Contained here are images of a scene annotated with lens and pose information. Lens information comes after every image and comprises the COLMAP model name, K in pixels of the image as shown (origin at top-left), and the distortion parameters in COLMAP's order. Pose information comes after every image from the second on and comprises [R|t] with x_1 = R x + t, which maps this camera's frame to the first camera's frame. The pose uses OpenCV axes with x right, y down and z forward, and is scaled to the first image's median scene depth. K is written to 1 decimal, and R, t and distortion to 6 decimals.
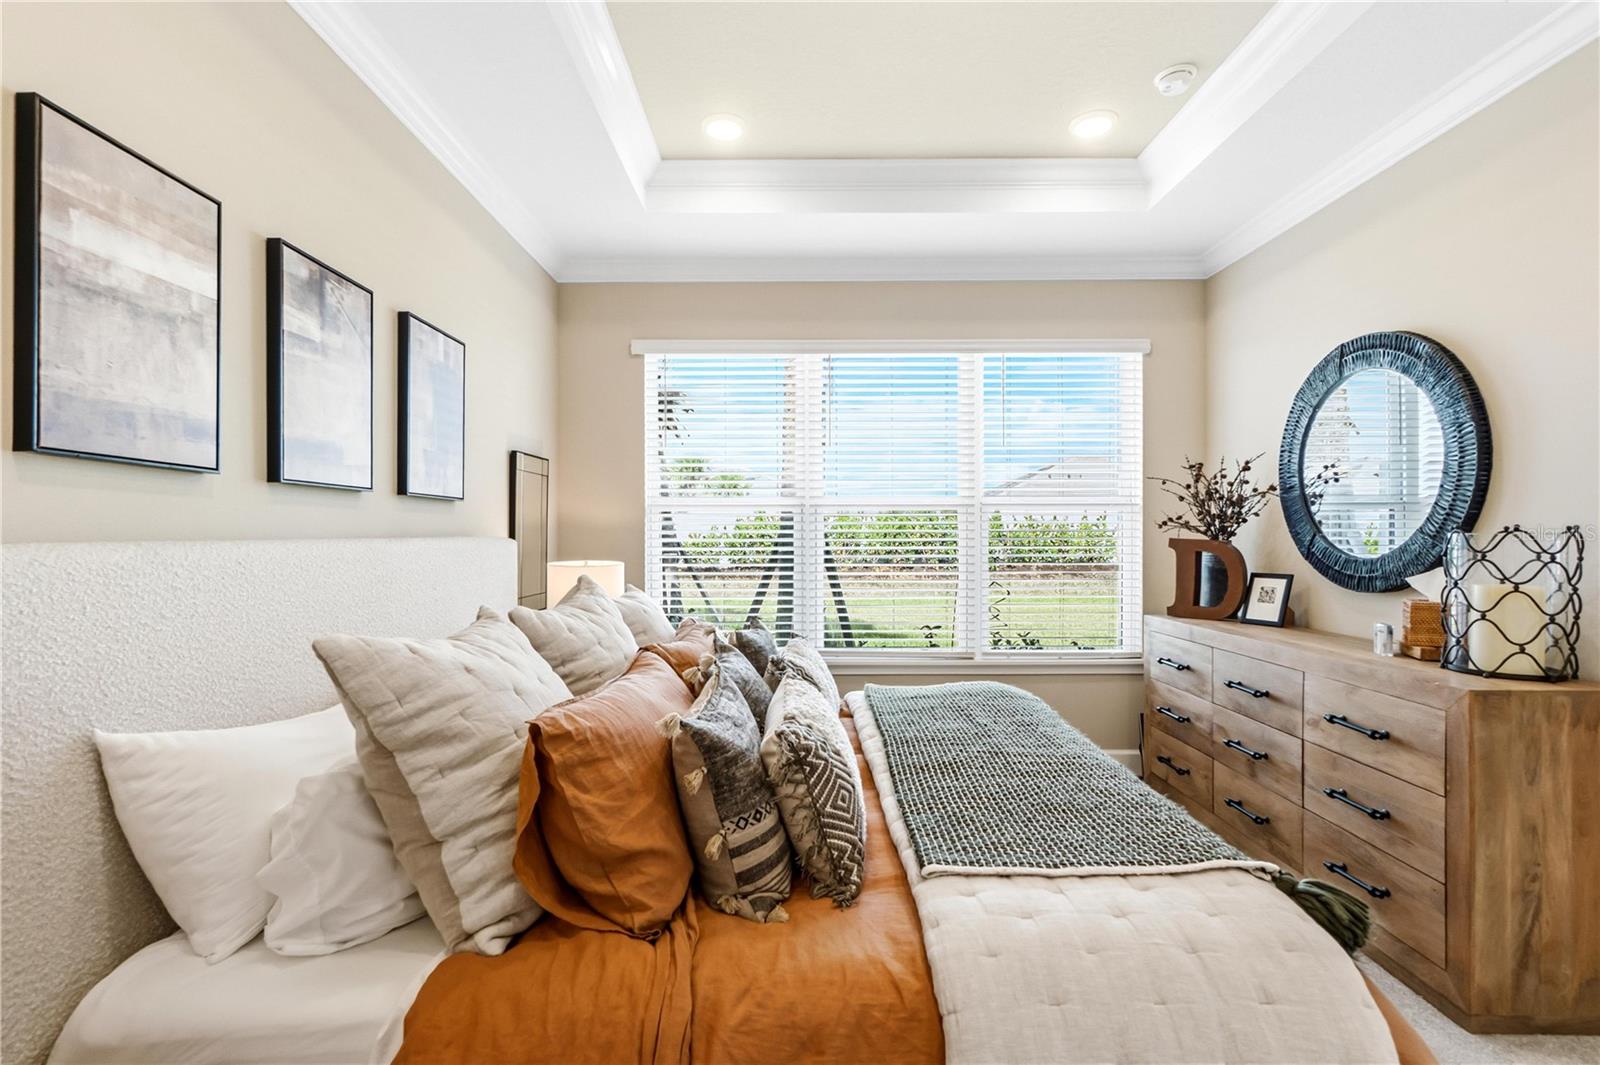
lens RADIAL K [[753.2, 0, 800.0], [0, 753.2, 532.5], [0, 0, 1]] dist [0.007305, -0.001412]
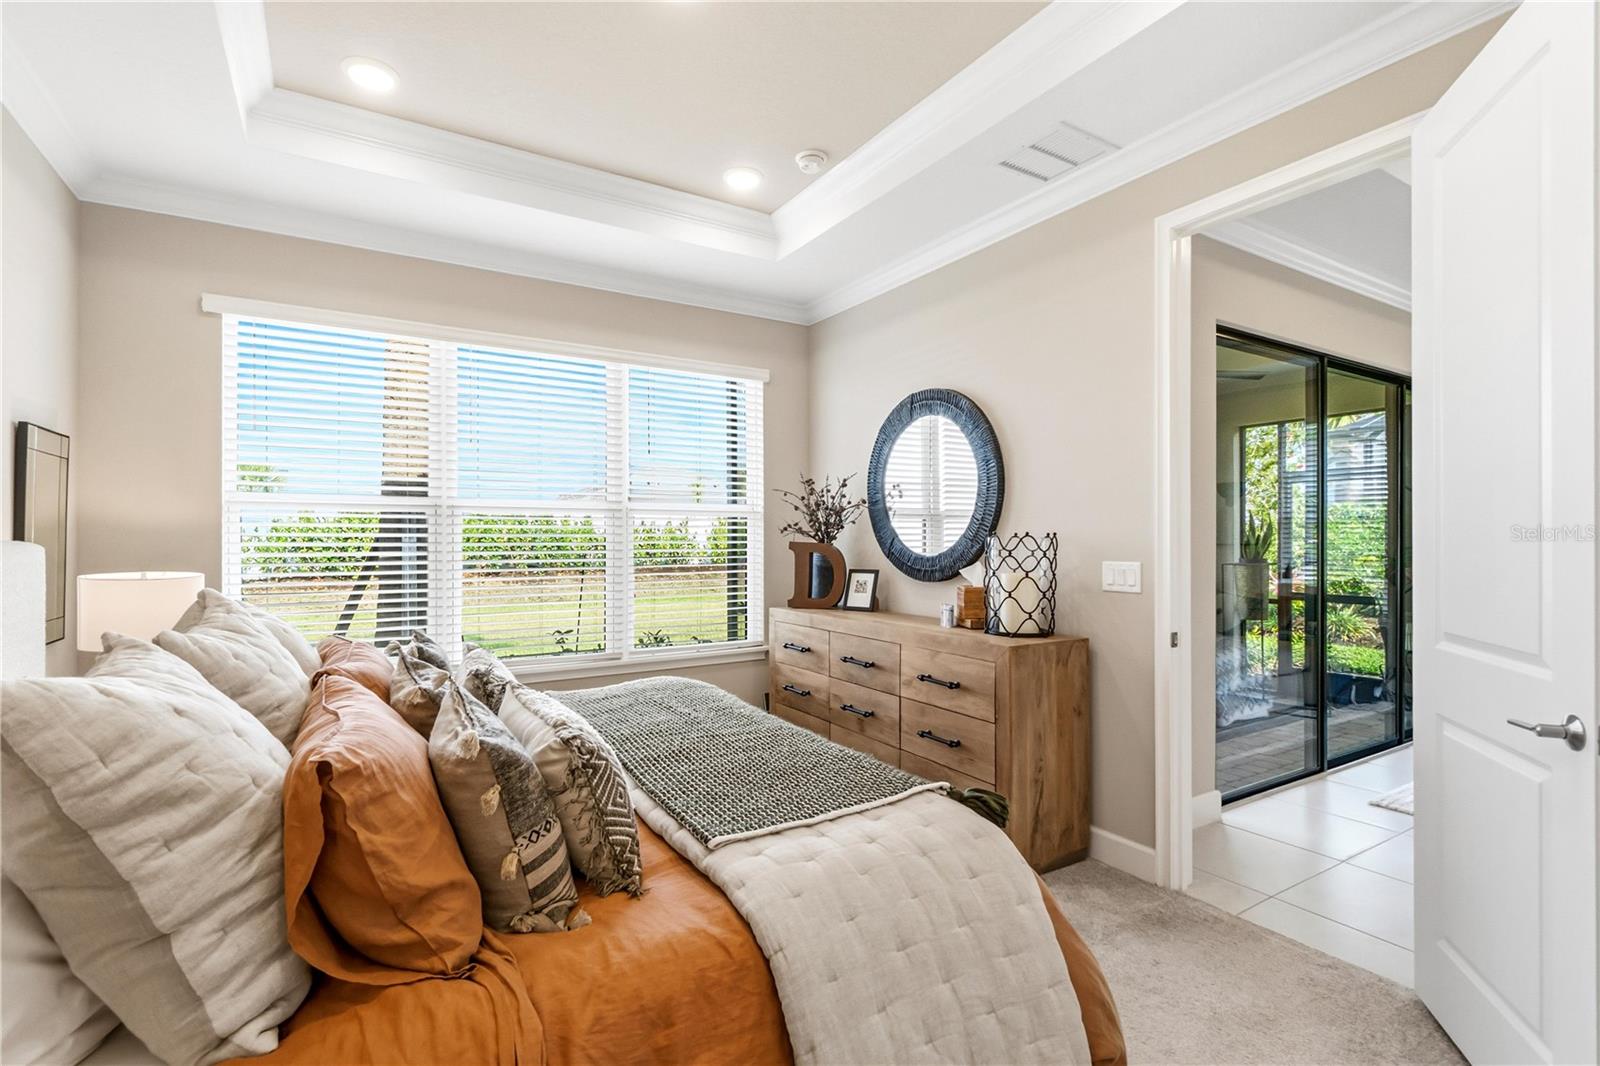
lens RADIAL K [[742.1, 0, 805.9], [0, 742.1, 529.8], [0, 0, 1]] dist [0.000616, -0.001506]
pose [[0.848902, 0.006652, 0.528508, -0.180177], [-0.001857, 0.999952, -0.009604, 0.000549], [-0.528547, 0.007171, 0.848874, 0.003613]]
